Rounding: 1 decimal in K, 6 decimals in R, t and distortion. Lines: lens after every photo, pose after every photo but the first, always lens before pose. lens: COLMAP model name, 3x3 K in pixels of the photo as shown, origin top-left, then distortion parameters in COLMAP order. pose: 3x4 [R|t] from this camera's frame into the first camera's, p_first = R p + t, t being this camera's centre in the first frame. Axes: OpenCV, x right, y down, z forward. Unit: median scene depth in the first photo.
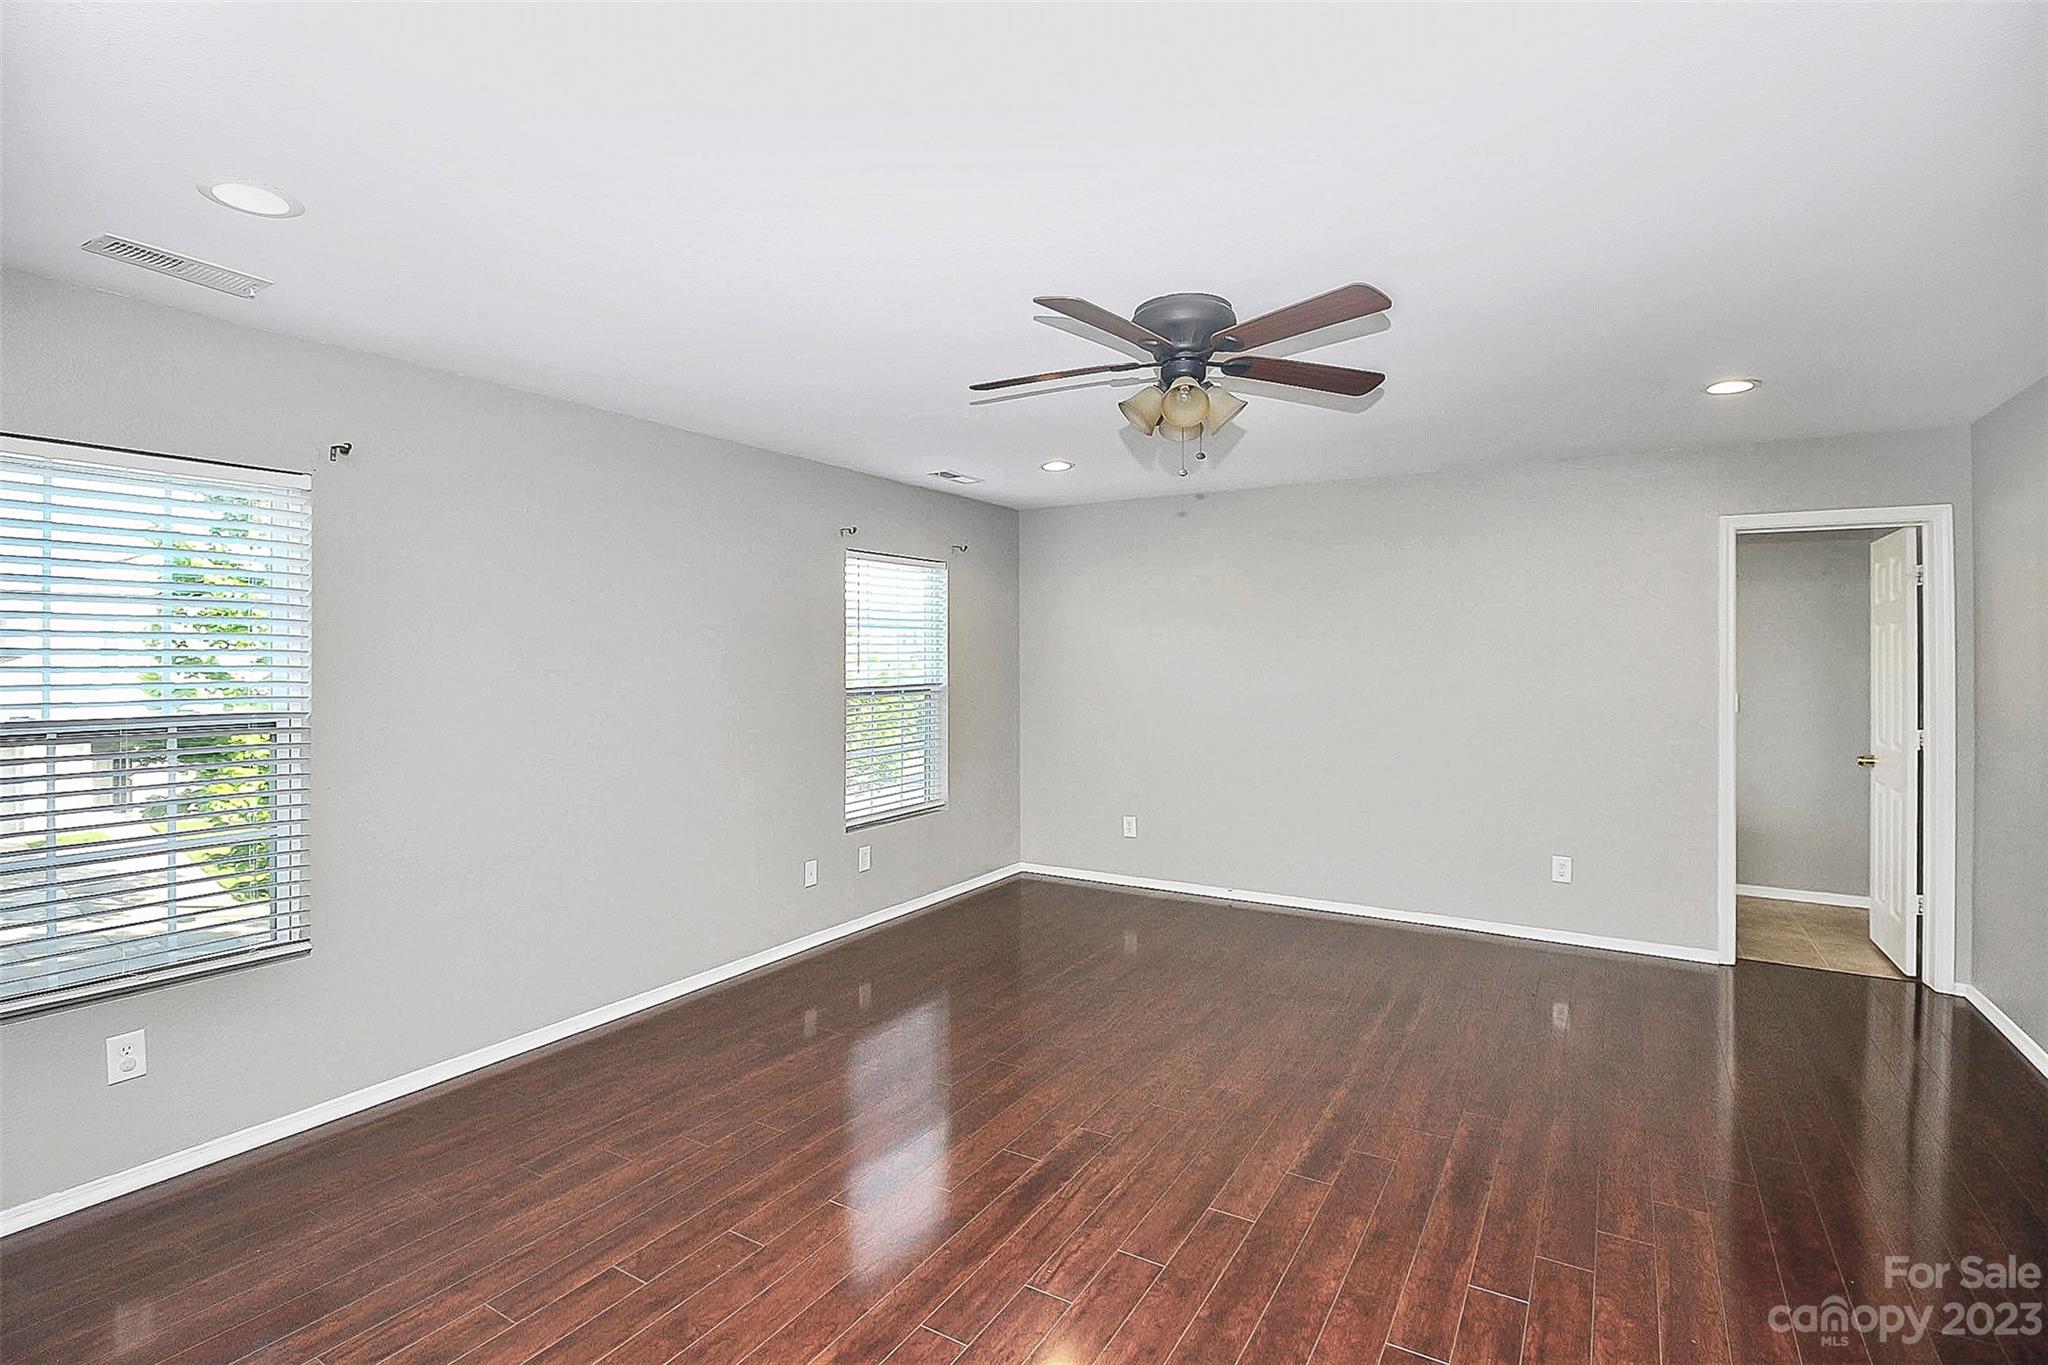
lens RADIAL K [[959.6, 0, 1022.0], [0, 959.6, 671.8], [0, 0, 1]] dist [0.001412, -0.013215]
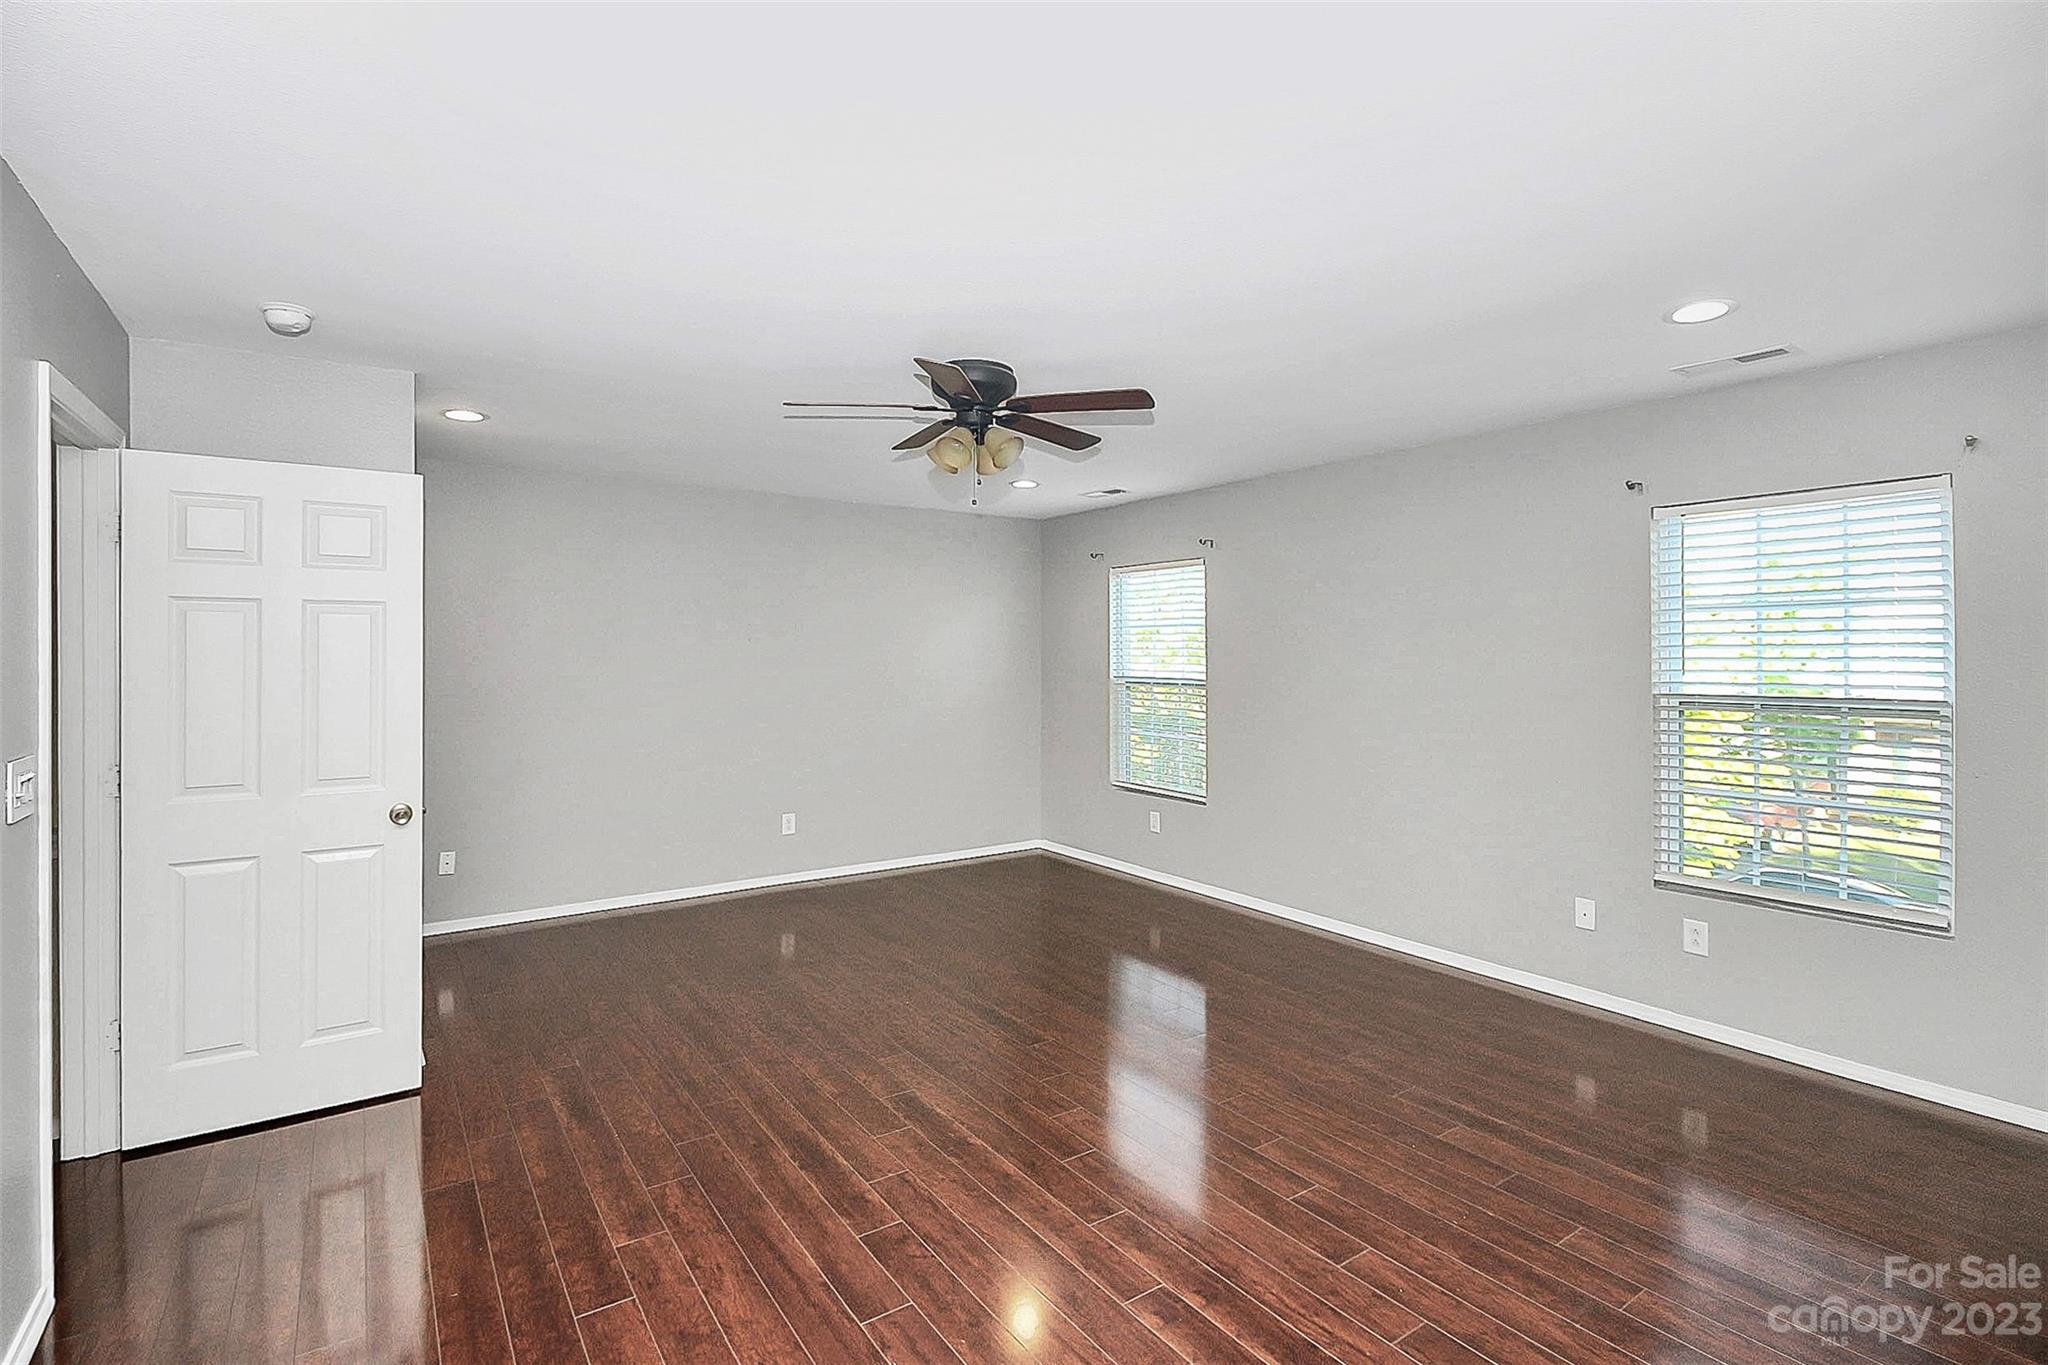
lens RADIAL K [[959.6, 0, 1022.0], [0, 959.6, 671.8], [0, 0, 1]] dist [0.001412, -0.013215]
pose [[-0.410090, 0.000936, -0.912044, 1.284728], [-0.010276, 0.999931, 0.005647, 0.002576], [0.911987, 0.011688, -0.410052, 1.585887]]
